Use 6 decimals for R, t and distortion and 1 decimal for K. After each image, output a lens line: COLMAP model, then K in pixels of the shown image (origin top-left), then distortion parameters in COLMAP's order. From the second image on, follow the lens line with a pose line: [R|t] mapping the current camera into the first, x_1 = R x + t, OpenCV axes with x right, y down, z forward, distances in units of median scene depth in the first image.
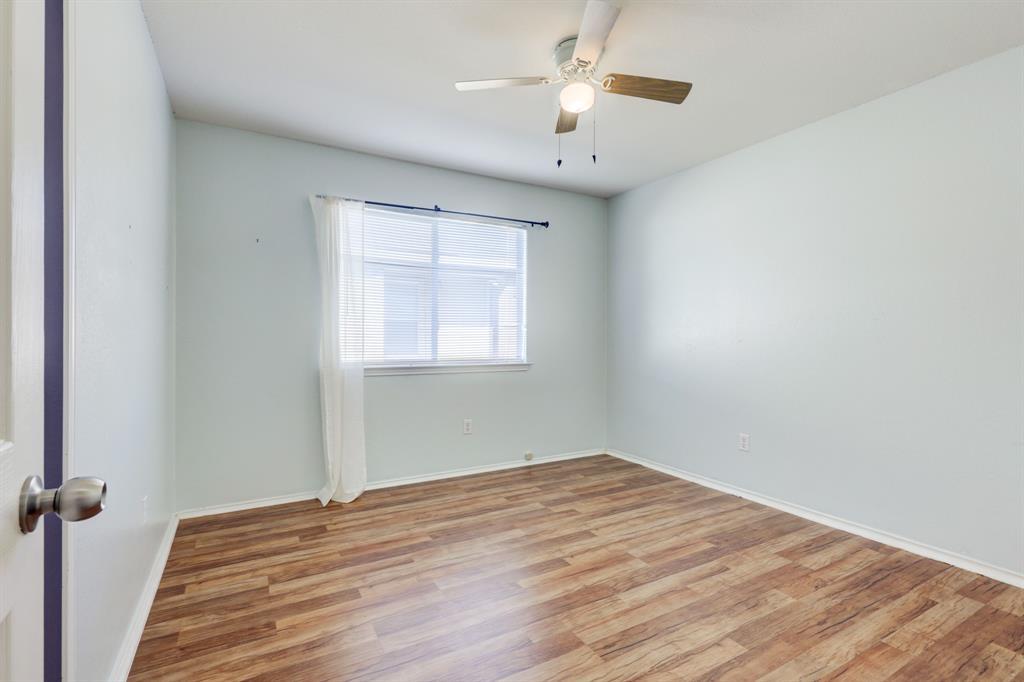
lens RADIAL K [[472.1, 0, 510.6], [0, 472.1, 342.5], [0, 0, 1]] dist [-0.000527, -0.000007]
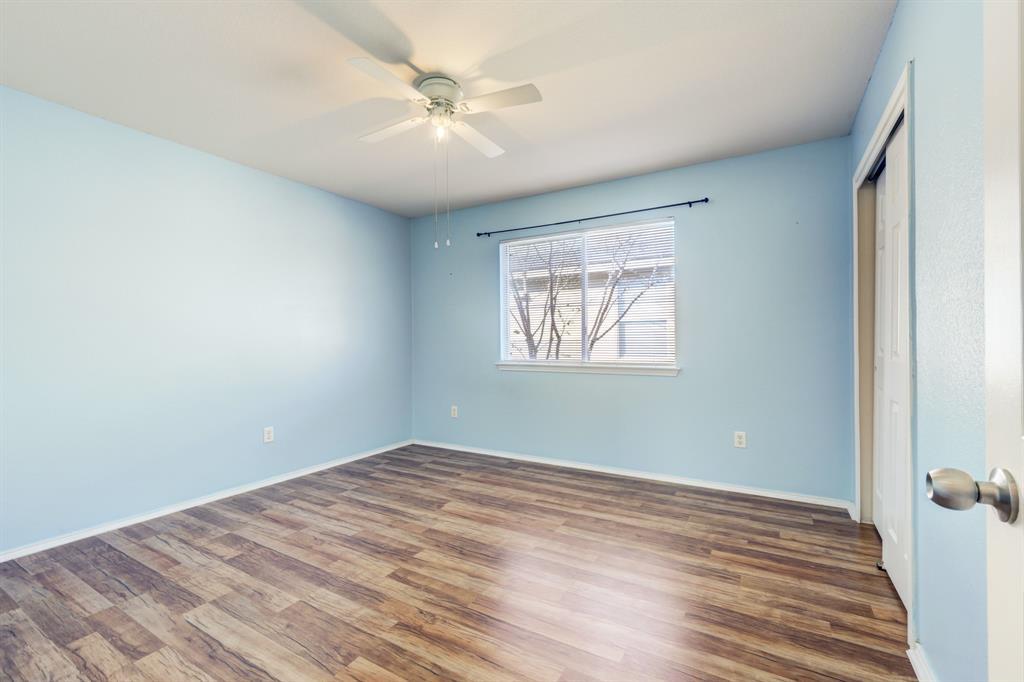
lens RADIAL K [[414.3, 0, 515.0], [0, 414.3, 343.5], [0, 0, 1]] dist [0.001359, 0.000227]
pose [[-0.522101, 0.002735, 0.852879, -0.621137], [-0.000075, 0.999995, -0.003253, -0.012212], [-0.852883, -0.001762, -0.522099, 0.900722]]
